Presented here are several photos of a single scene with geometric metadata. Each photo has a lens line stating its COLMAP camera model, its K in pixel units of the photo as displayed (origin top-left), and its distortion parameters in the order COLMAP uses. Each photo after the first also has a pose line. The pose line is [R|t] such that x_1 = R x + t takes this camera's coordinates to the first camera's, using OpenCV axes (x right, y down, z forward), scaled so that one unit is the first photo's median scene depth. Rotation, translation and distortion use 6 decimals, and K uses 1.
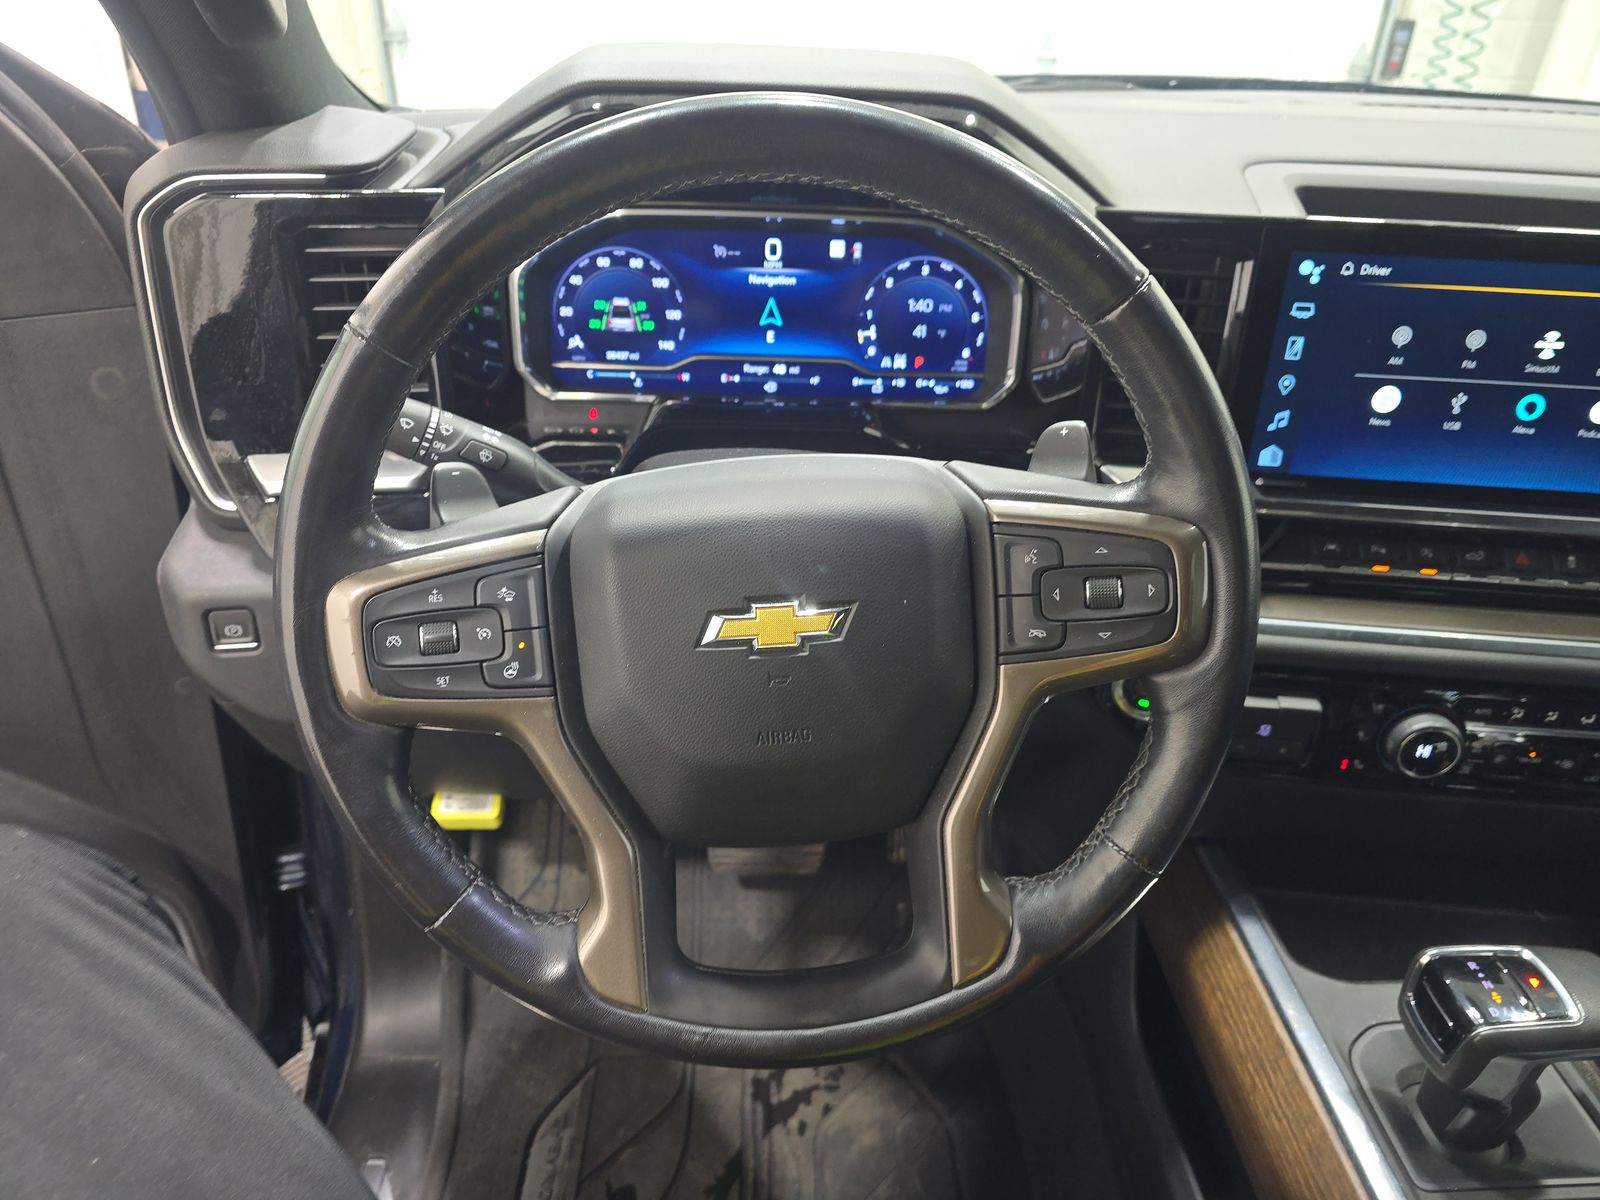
lens RADIAL K [[1097.7, 0, 799.1], [0, 1097.7, 649.1], [0, 0, 1]] dist [0.051906, -0.059027]
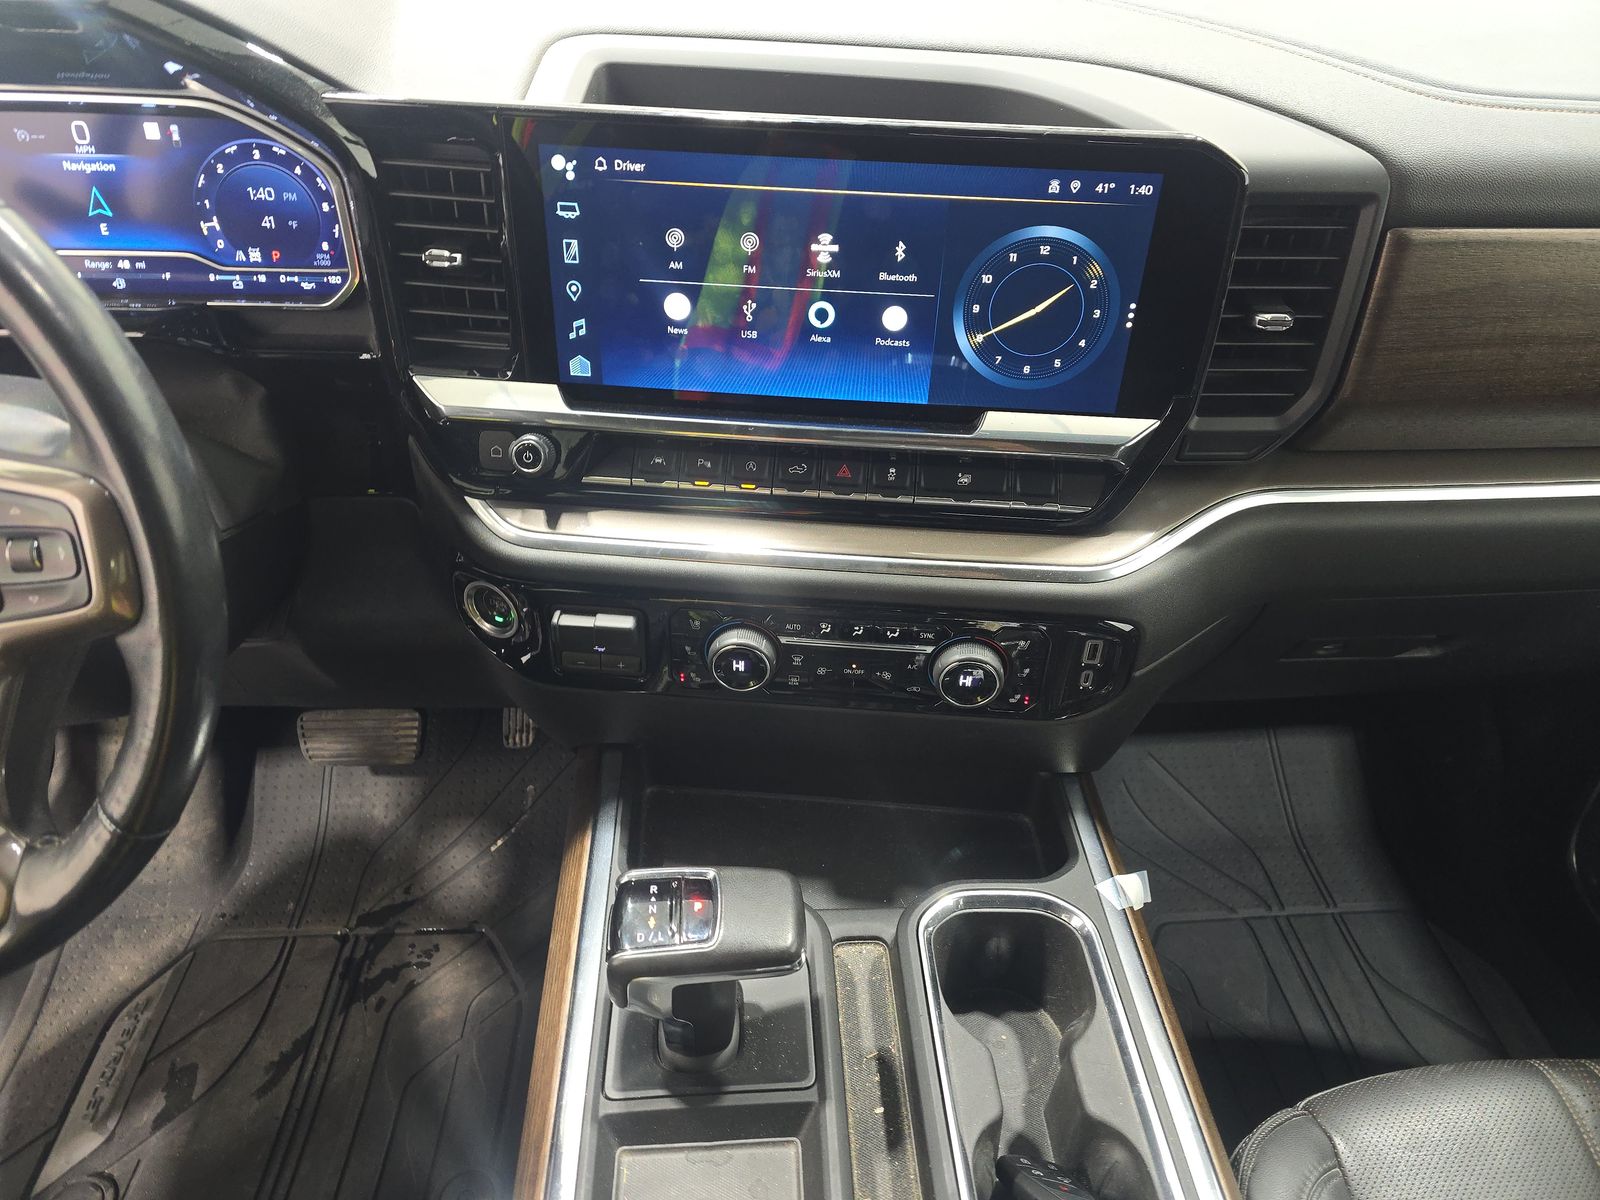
lens RADIAL K [[1066.0, 0, 792.3], [0, 1066.0, 644.0], [0, 0, 1]] dist [0.056195, -0.050283]
pose [[0.999625, -0.016287, 0.022022, 0.538474], [0.013187, 0.990864, 0.134216, -0.052751], [-0.024006, -0.133875, 0.990707, 0.036450]]
